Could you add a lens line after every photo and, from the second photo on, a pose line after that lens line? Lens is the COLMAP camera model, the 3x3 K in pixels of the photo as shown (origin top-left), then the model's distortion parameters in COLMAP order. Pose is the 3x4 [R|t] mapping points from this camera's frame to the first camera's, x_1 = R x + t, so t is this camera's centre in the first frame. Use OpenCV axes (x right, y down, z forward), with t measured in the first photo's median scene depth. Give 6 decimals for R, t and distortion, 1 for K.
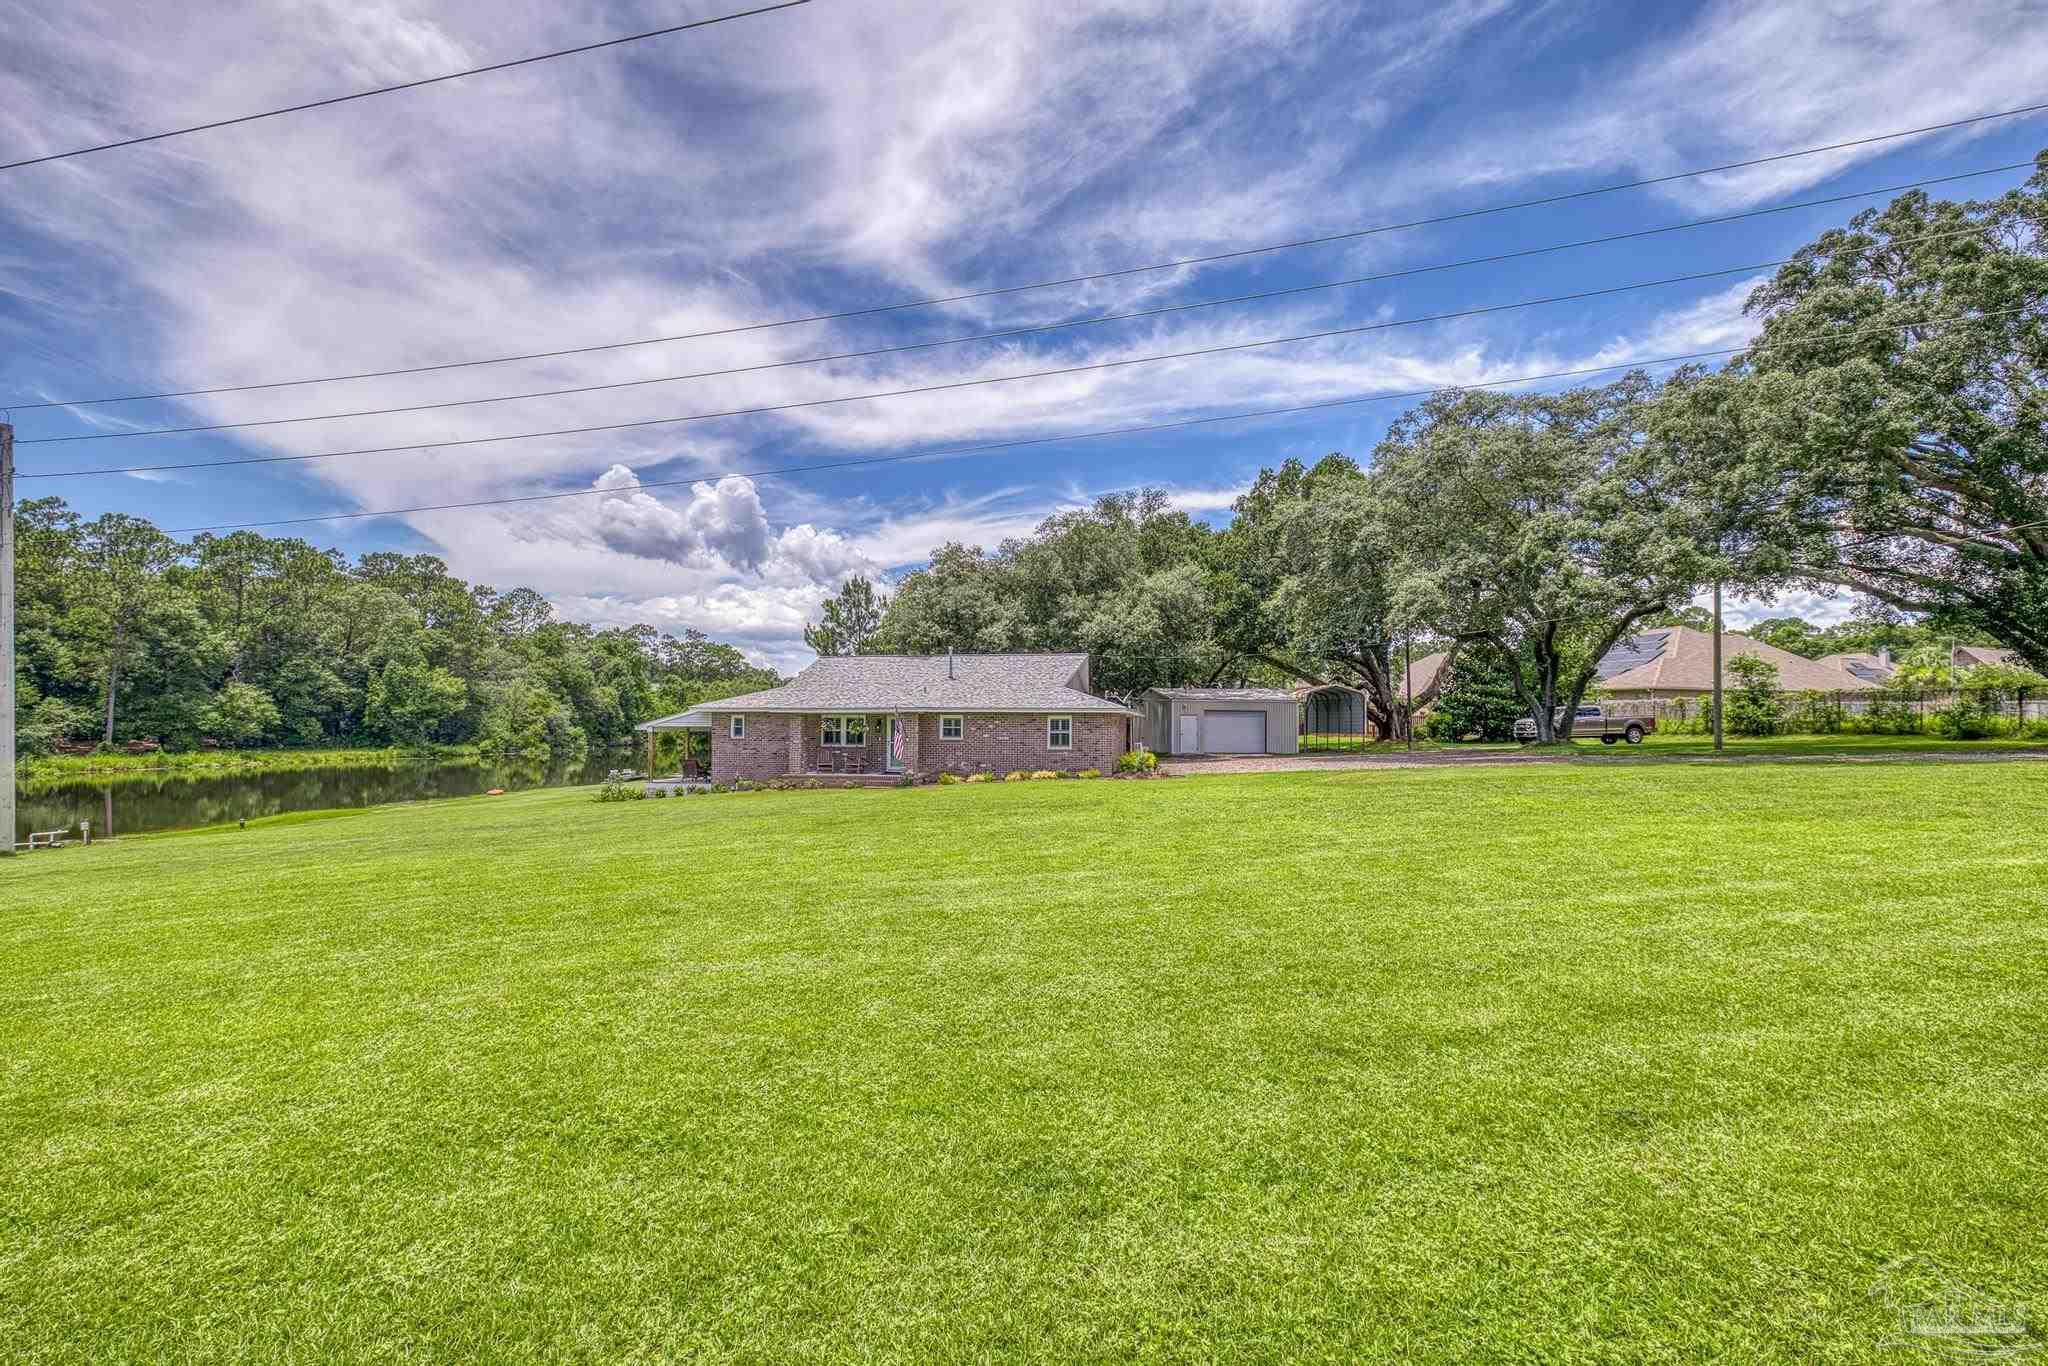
lens RADIAL K [[885.6, 0, 1013.7], [0, 885.6, 680.1], [0, 0, 1]] dist [-0.006630, -0.002381]
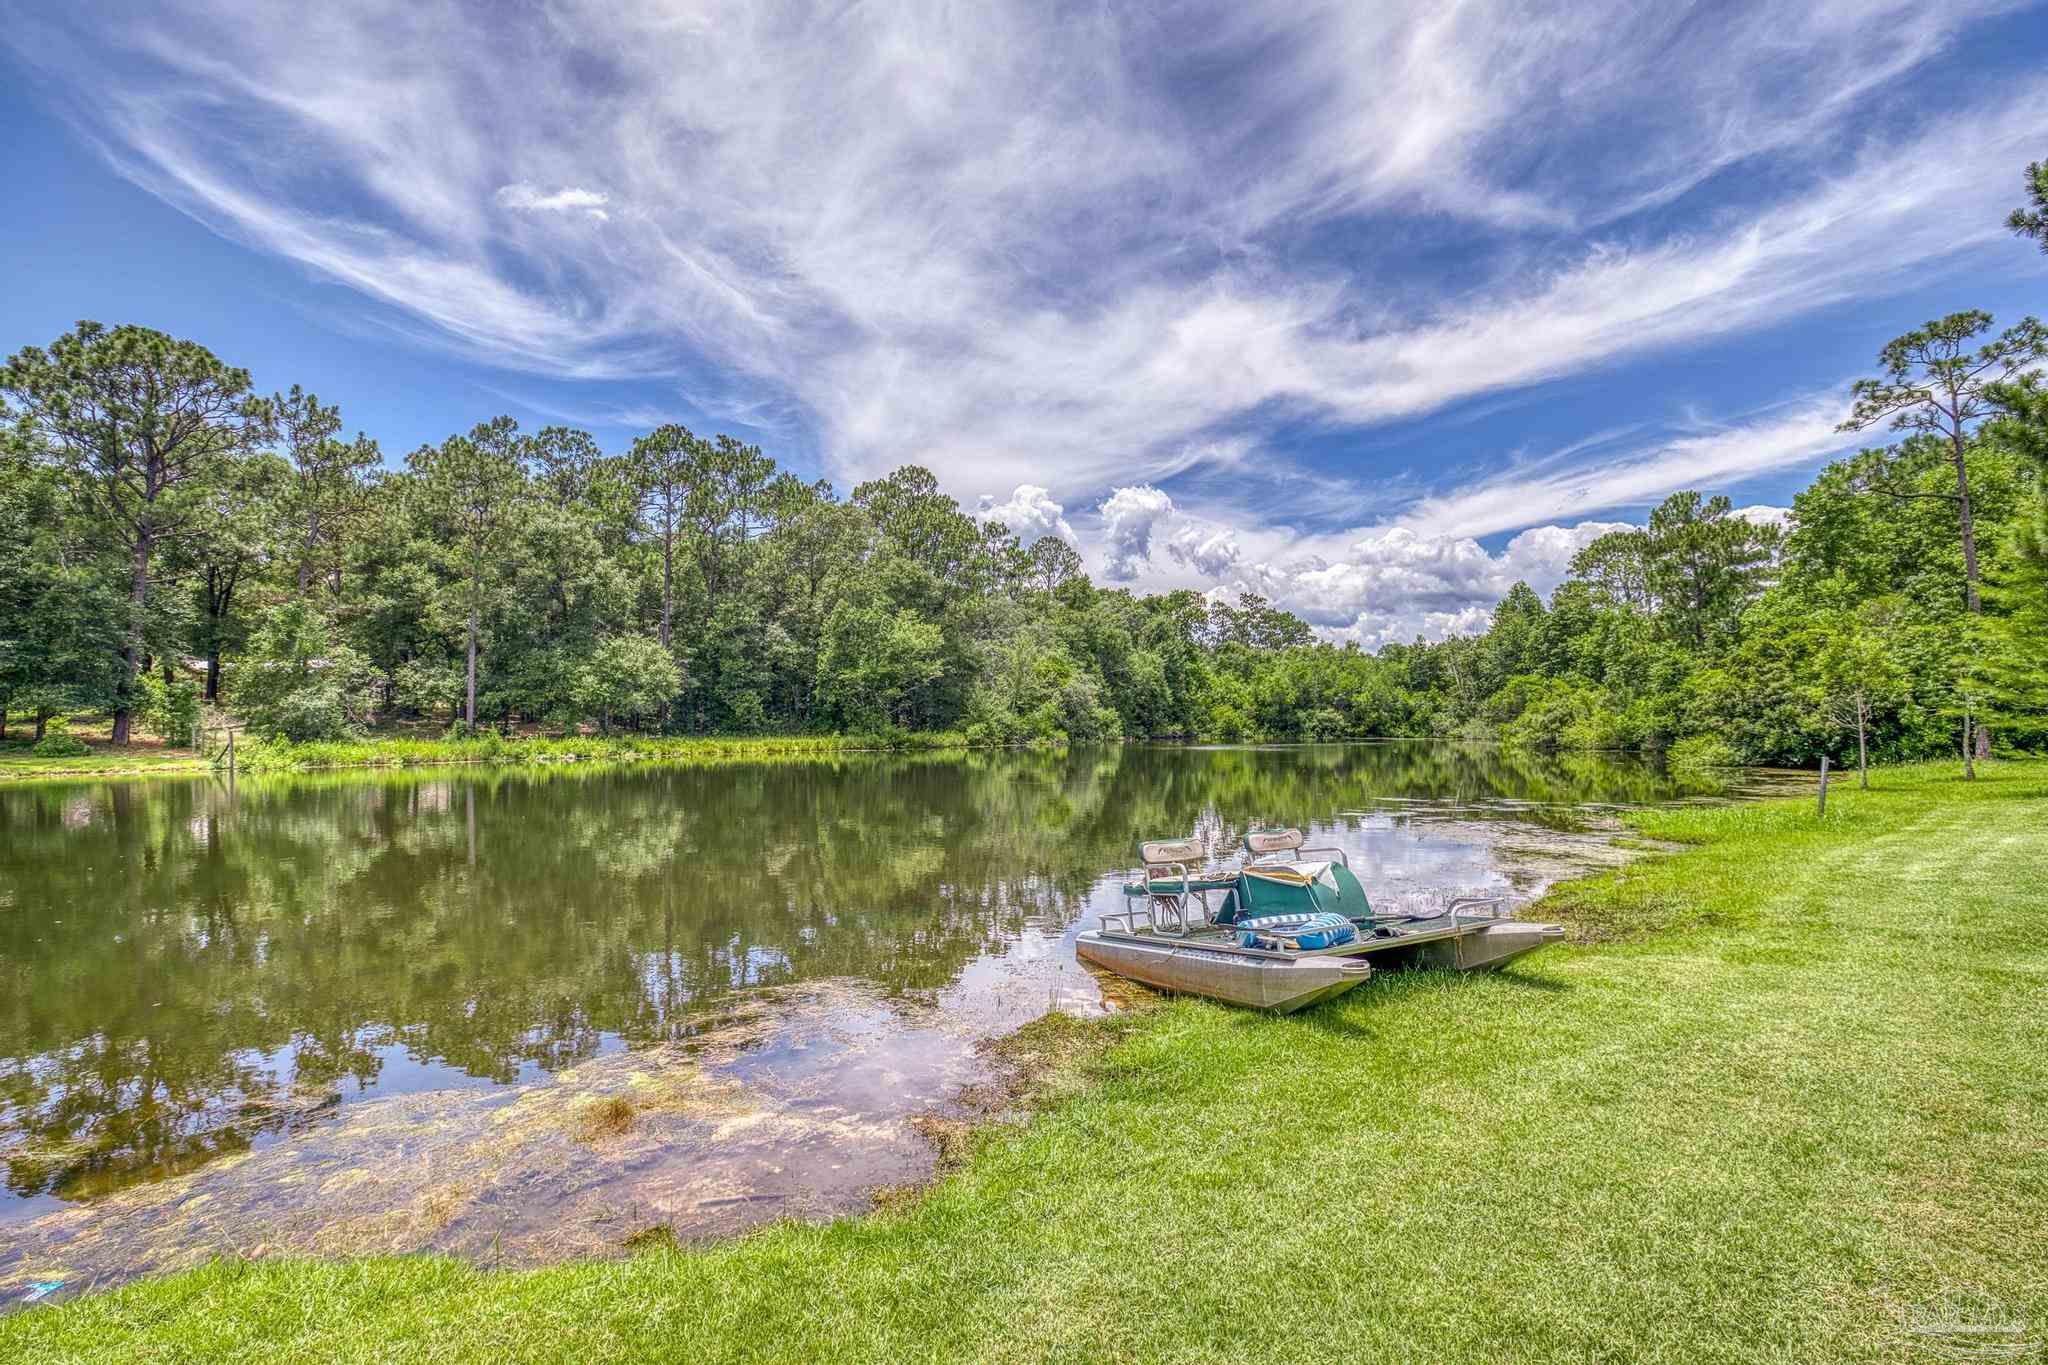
lens RADIAL K [[890.8, 0, 980.9], [0, 890.8, 708.6], [0, 0, 1]] dist [0.002302, -0.000501]
pose [[0.818300, -0.010164, -0.574701, -0.249768], [0.030545, 0.999200, 0.025820, 0.044660], [0.573979, -0.038683, 0.817956, 0.528629]]
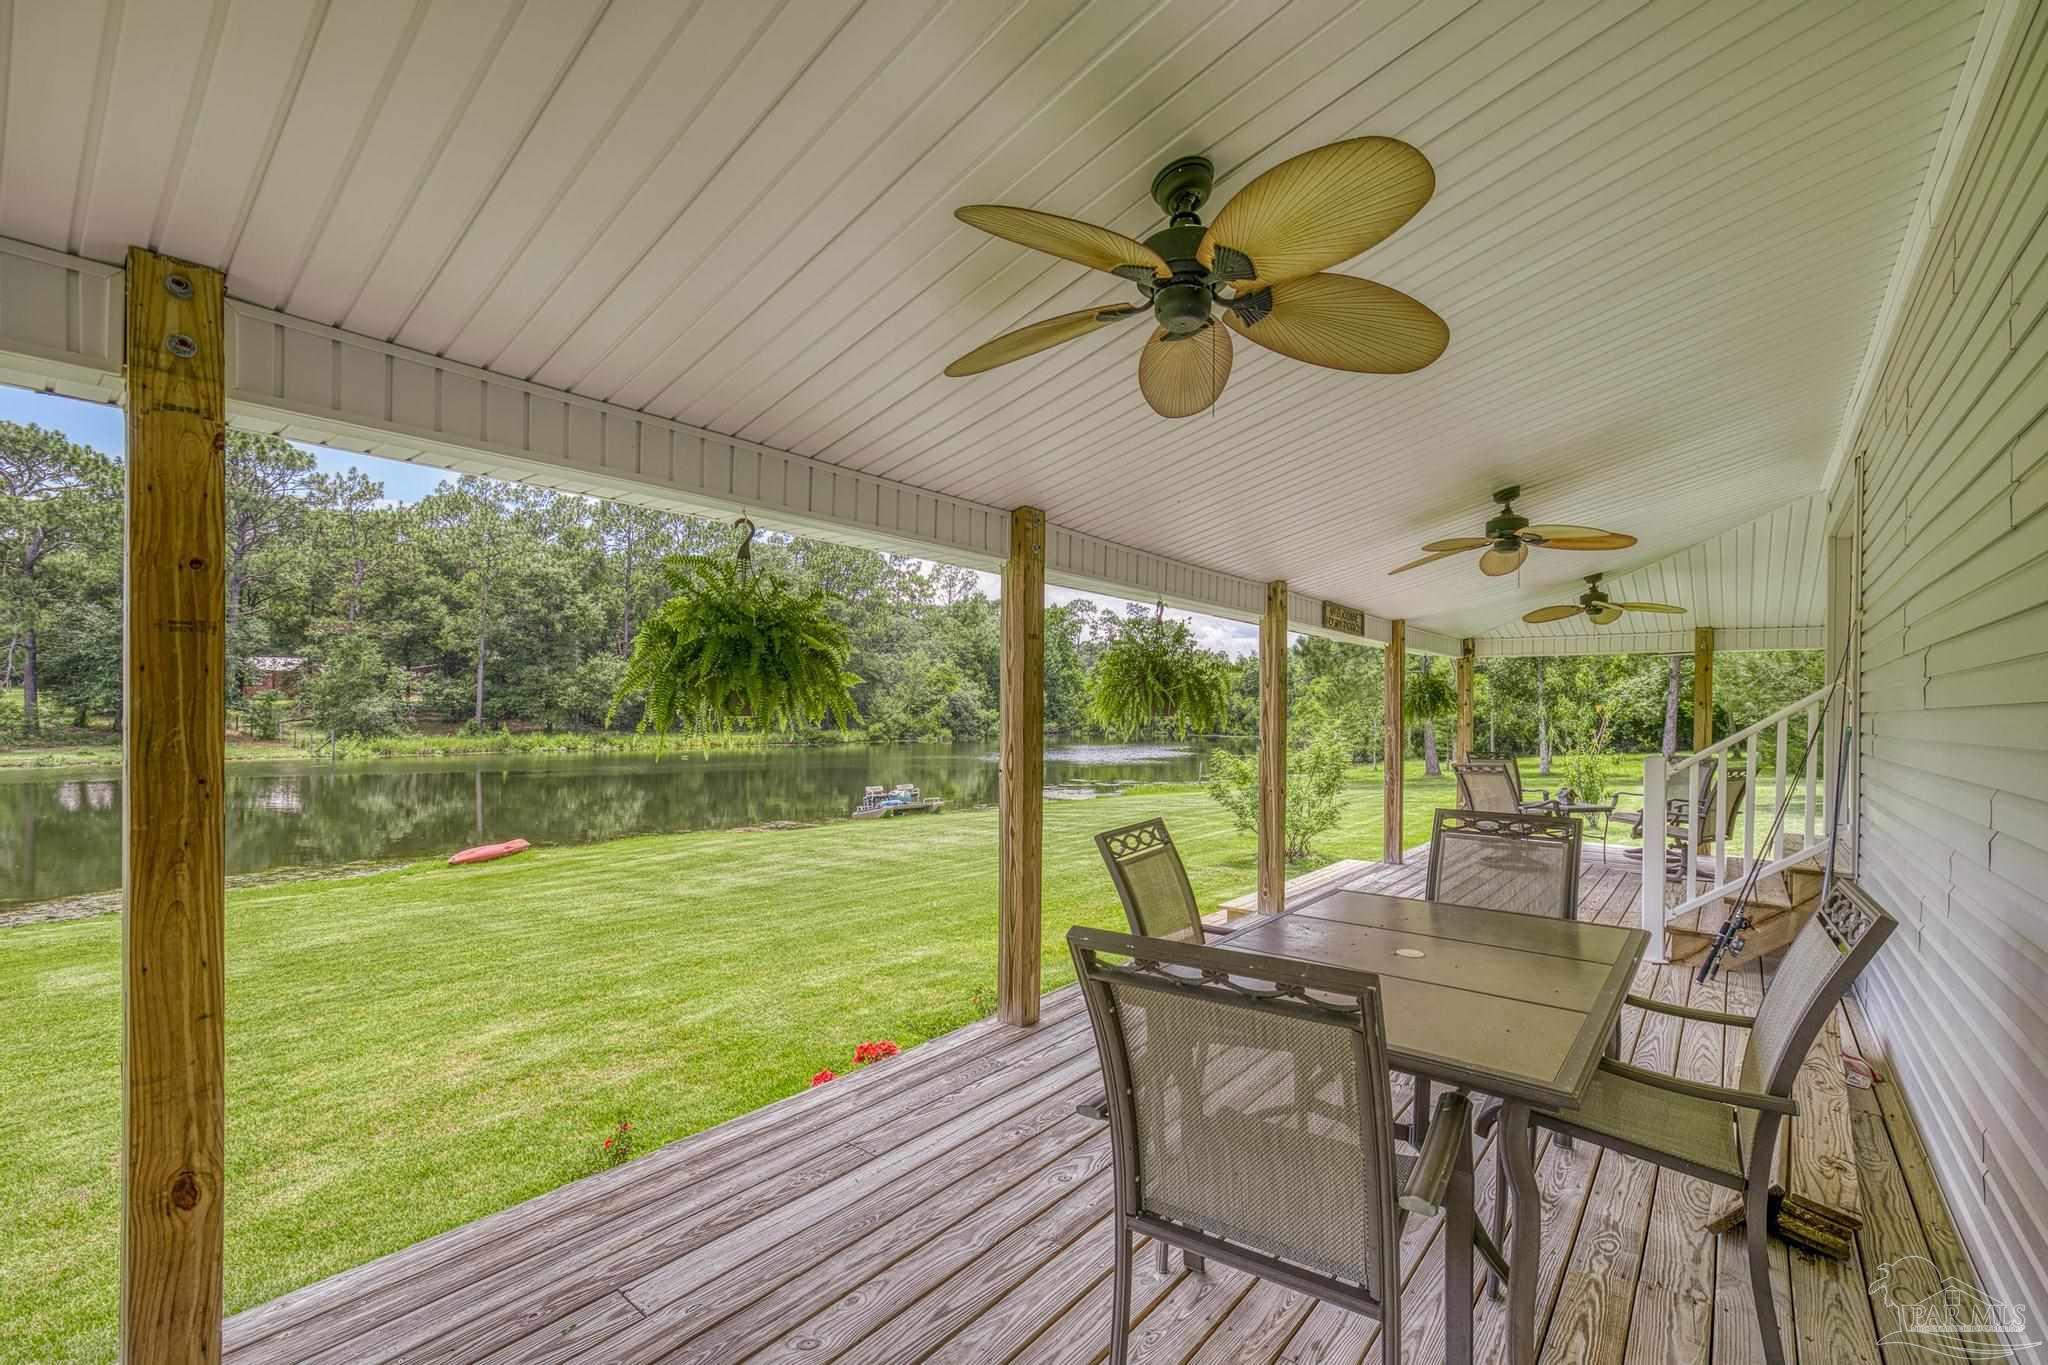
lens RADIAL K [[885.6, 0, 994.0], [0, 885.6, 694.8], [0, 0, 1]] dist [-0.006630, -0.002381]
pose [[0.869159, -0.002105, -0.494529, -0.112444], [0.016615, 0.999551, 0.024948, 0.025484], [0.494254, -0.029900, 0.868803, 0.385912]]
